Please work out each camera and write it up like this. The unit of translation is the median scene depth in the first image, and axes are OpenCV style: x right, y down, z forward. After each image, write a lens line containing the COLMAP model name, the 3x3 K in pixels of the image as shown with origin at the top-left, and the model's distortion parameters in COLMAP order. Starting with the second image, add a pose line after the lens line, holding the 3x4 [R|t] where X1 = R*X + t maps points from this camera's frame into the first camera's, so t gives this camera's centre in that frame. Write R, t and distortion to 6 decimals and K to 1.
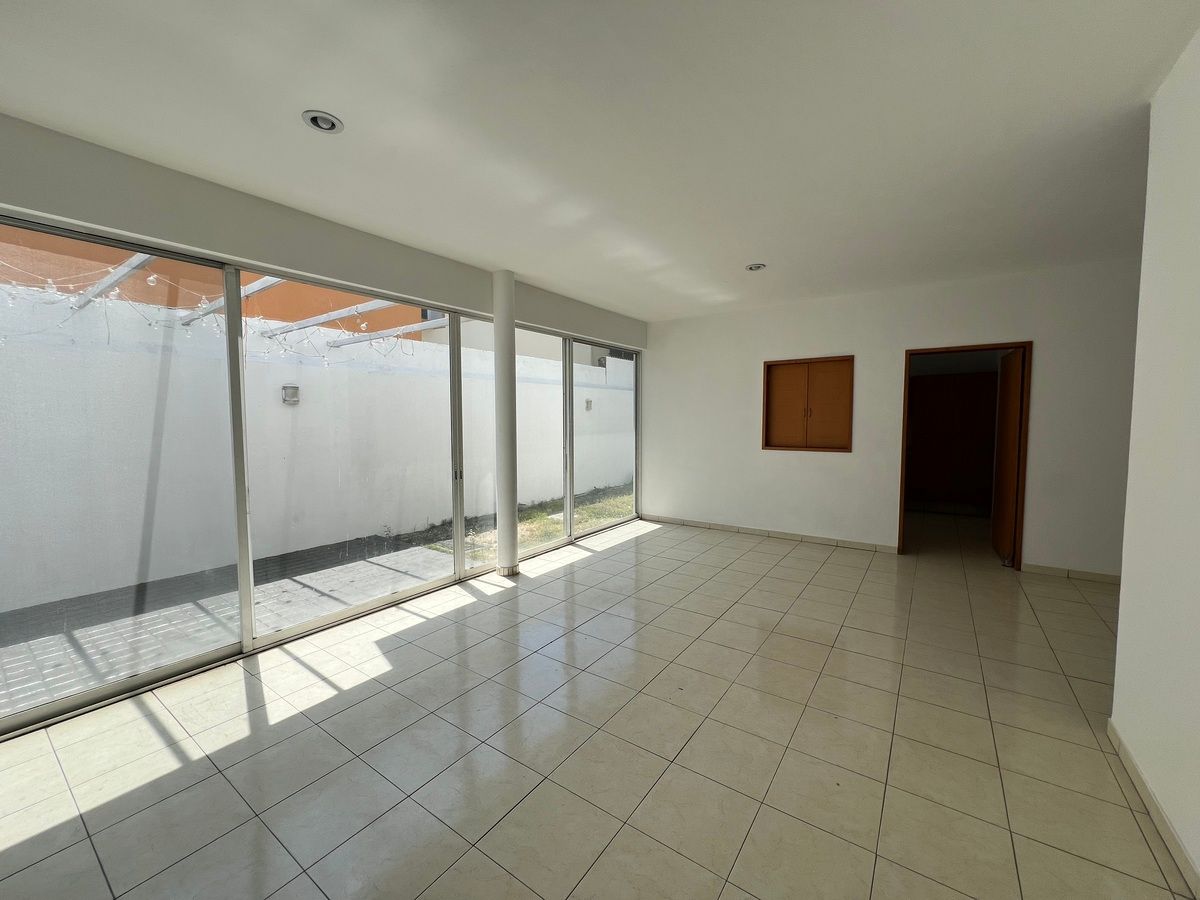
lens RADIAL K [[480.0, 0, 600.0], [0, 480.0, 450.0], [0, 0, 1]] dist [0.000560, 0.000448]
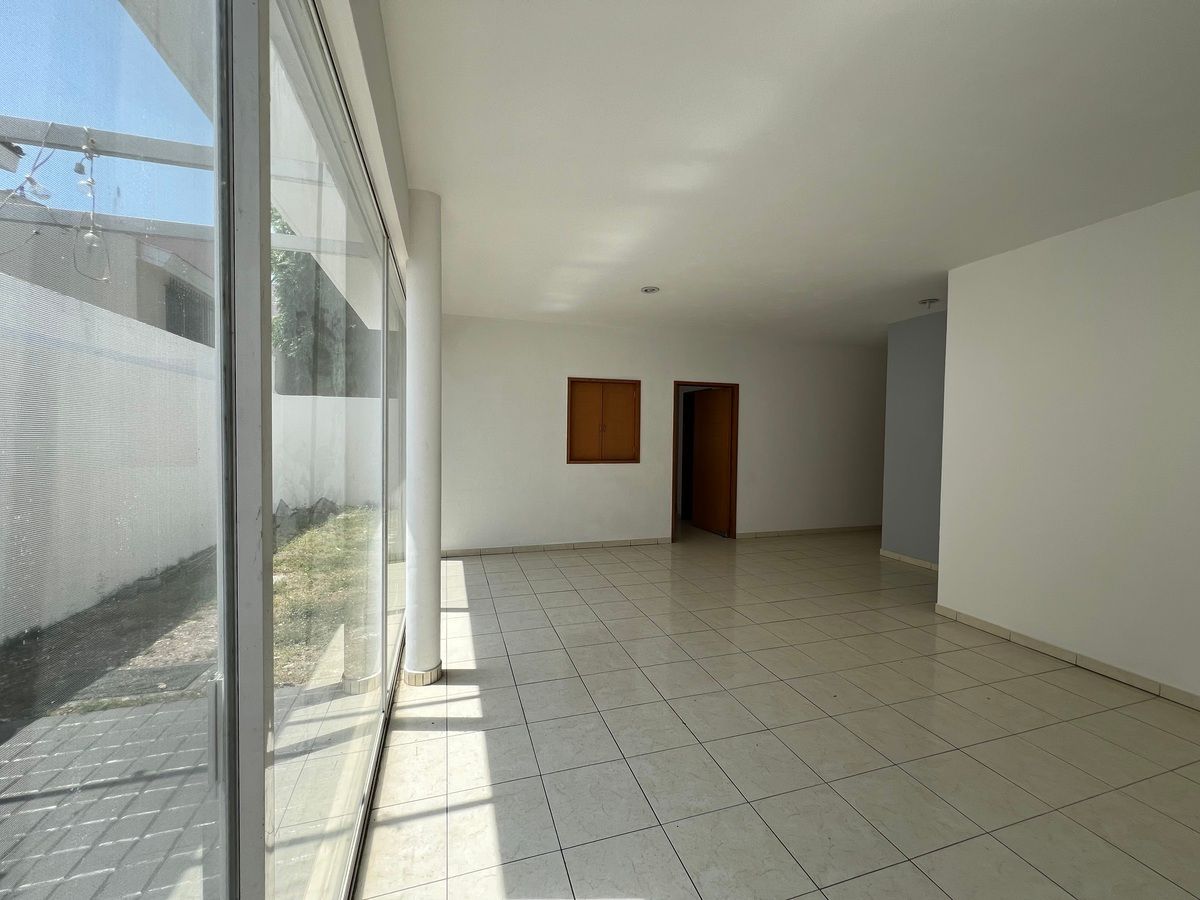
lens RADIAL K [[480.0, 0, 600.0], [0, 480.0, 450.0], [0, 0, 1]] dist [0.000560, 0.000448]
pose [[0.606322, -0.016304, 0.795052, -0.478857], [0.038055, 0.999239, -0.008530, -0.021095], [-0.794308, 0.035428, 0.606481, 0.381993]]
